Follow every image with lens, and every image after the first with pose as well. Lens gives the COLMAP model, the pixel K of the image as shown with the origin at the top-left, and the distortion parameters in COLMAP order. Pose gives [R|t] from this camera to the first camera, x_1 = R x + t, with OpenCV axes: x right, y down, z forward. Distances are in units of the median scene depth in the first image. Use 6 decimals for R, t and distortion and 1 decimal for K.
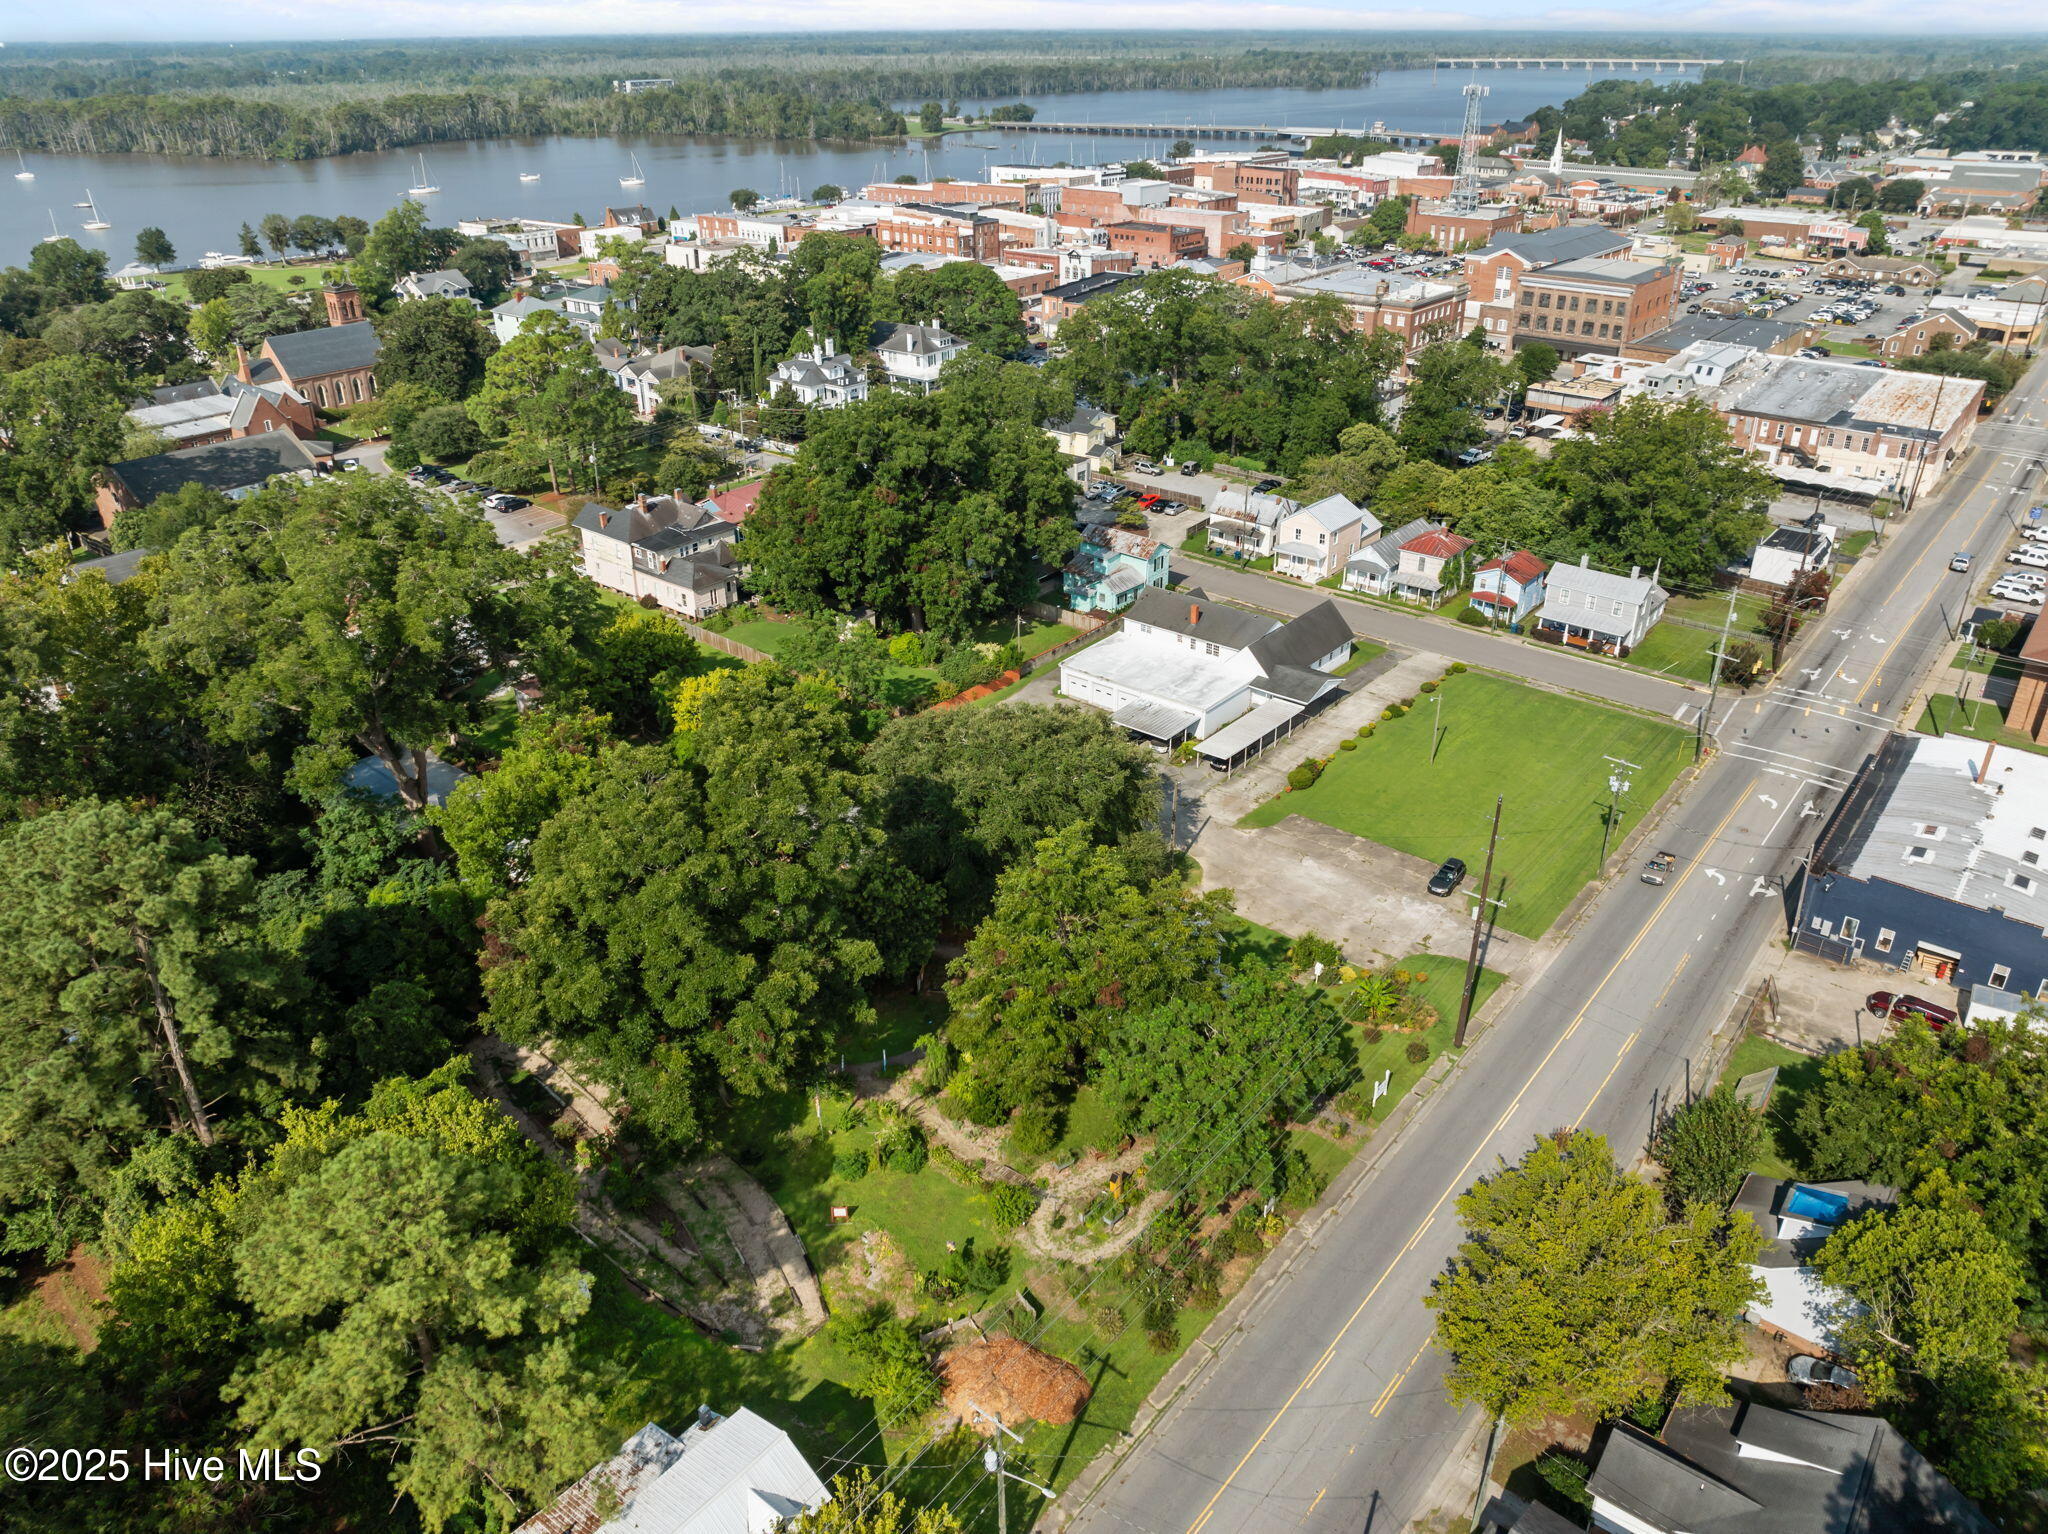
lens RADIAL K [[1448.8, 0, 1024.6], [0, 1448.8, 745.0], [0, 0, 1]] dist [-0.065197, 0.036219]
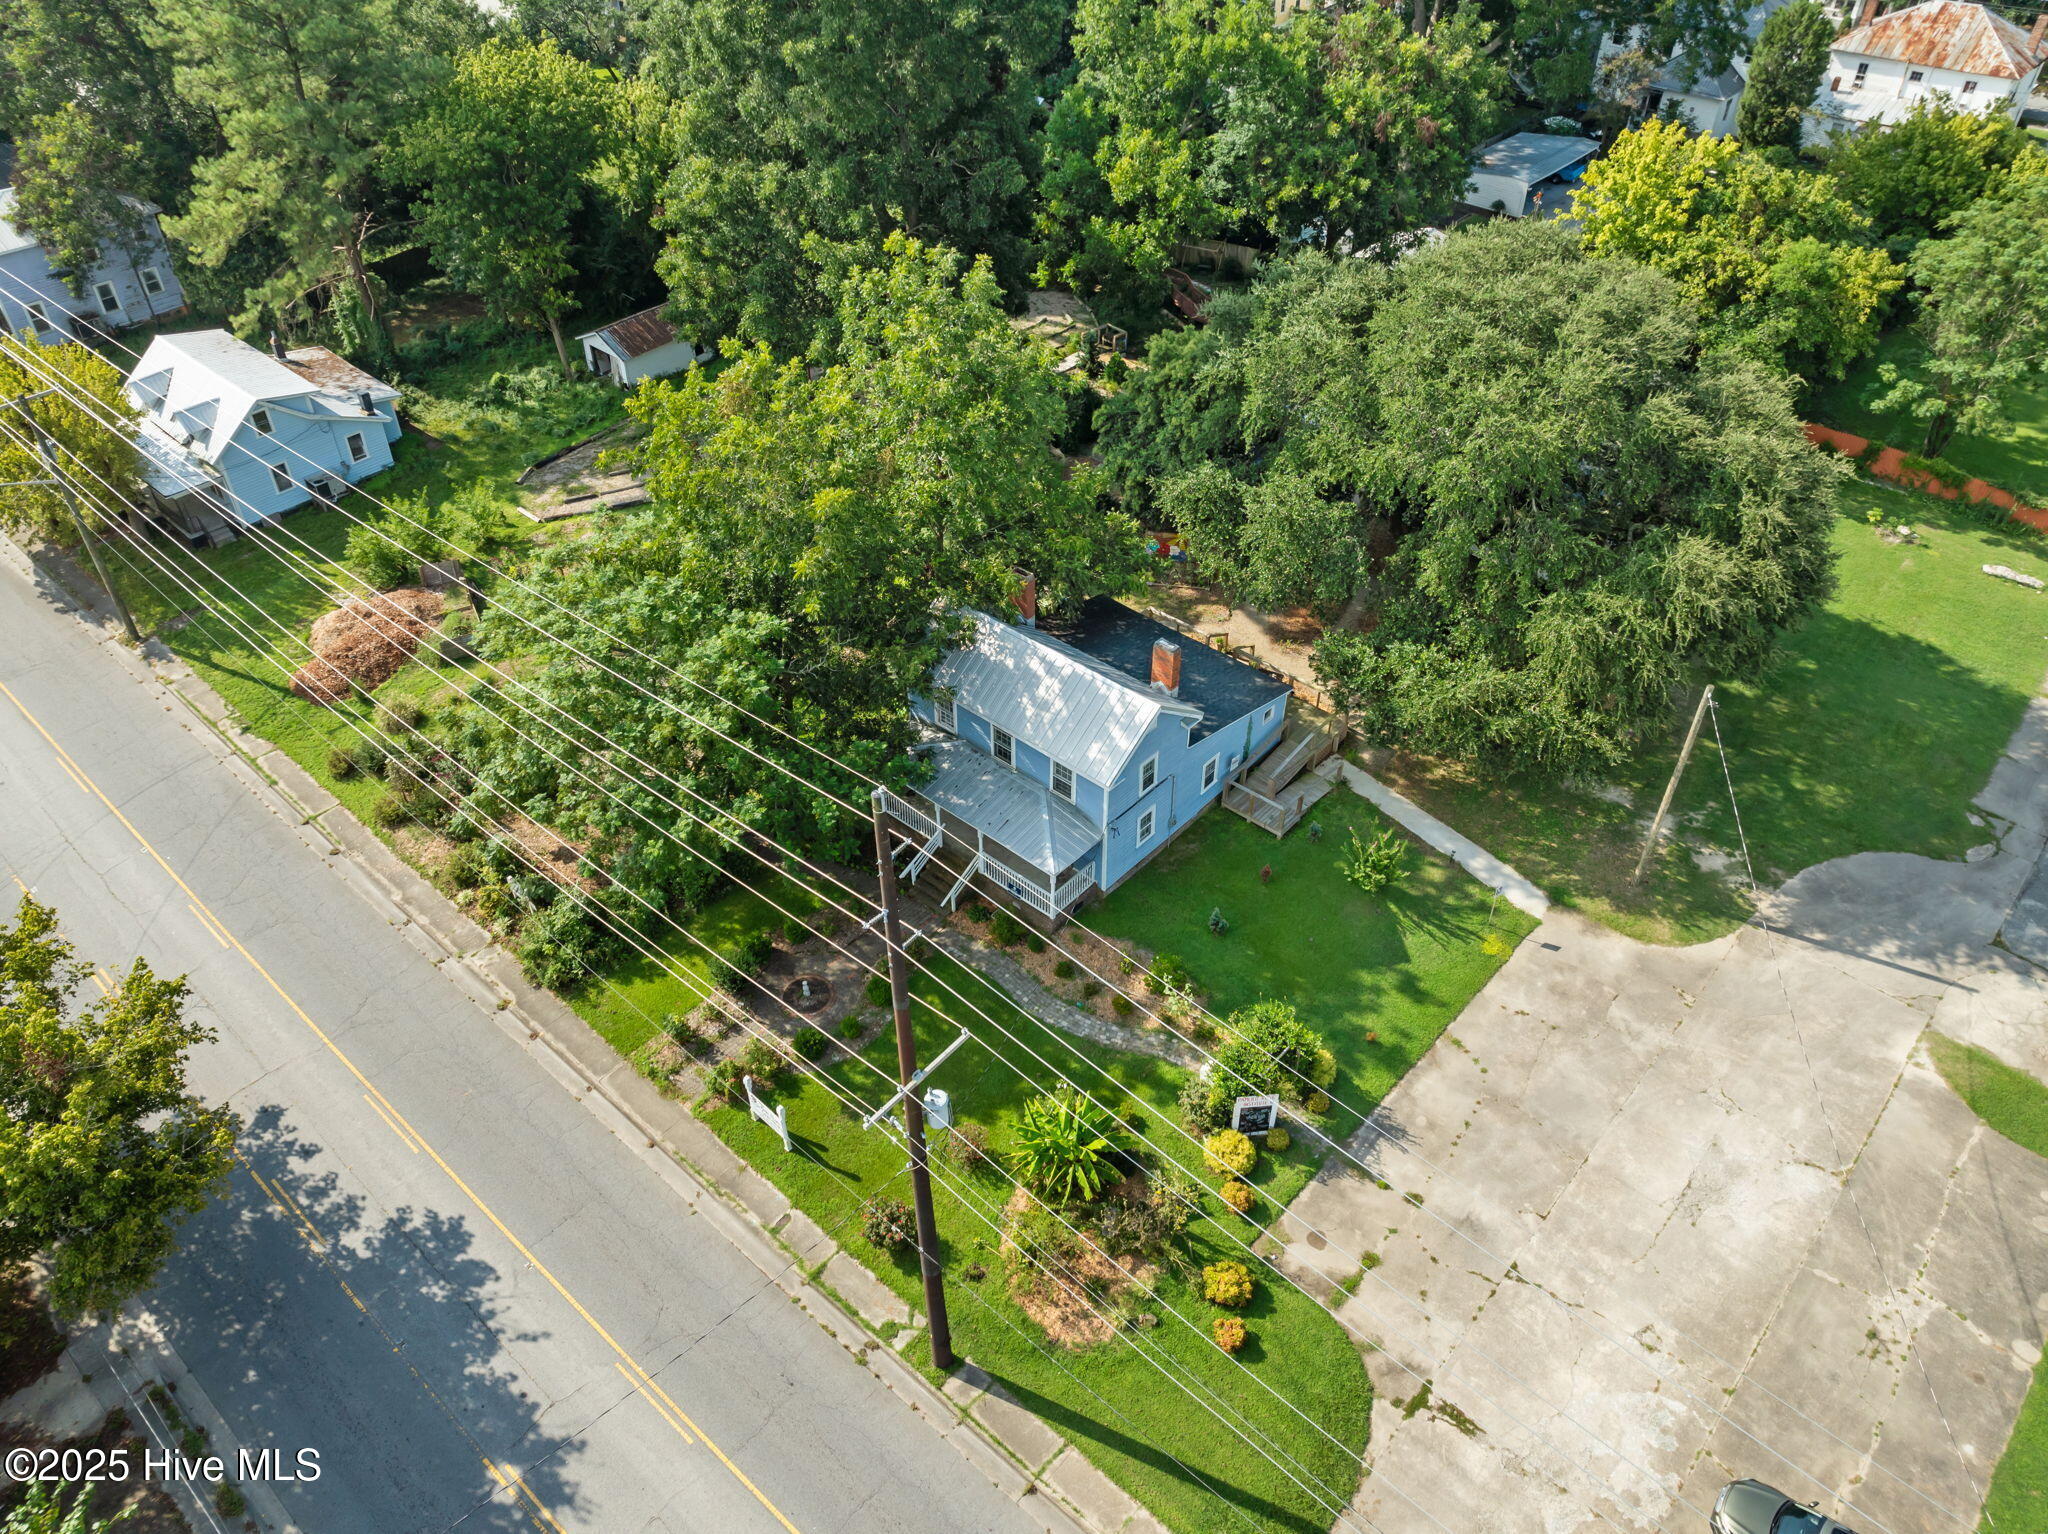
lens RADIAL K [[1448.8, 0, 1024.6], [0, 1448.8, 745.0], [0, 0, 1]] dist [-0.065197, 0.036219]
pose [[-0.045474, 0.646132, -0.761869, 0.291175], [-0.444733, 0.669816, 0.594608, -0.077567], [0.894508, 0.365868, 0.256897, 0.524805]]
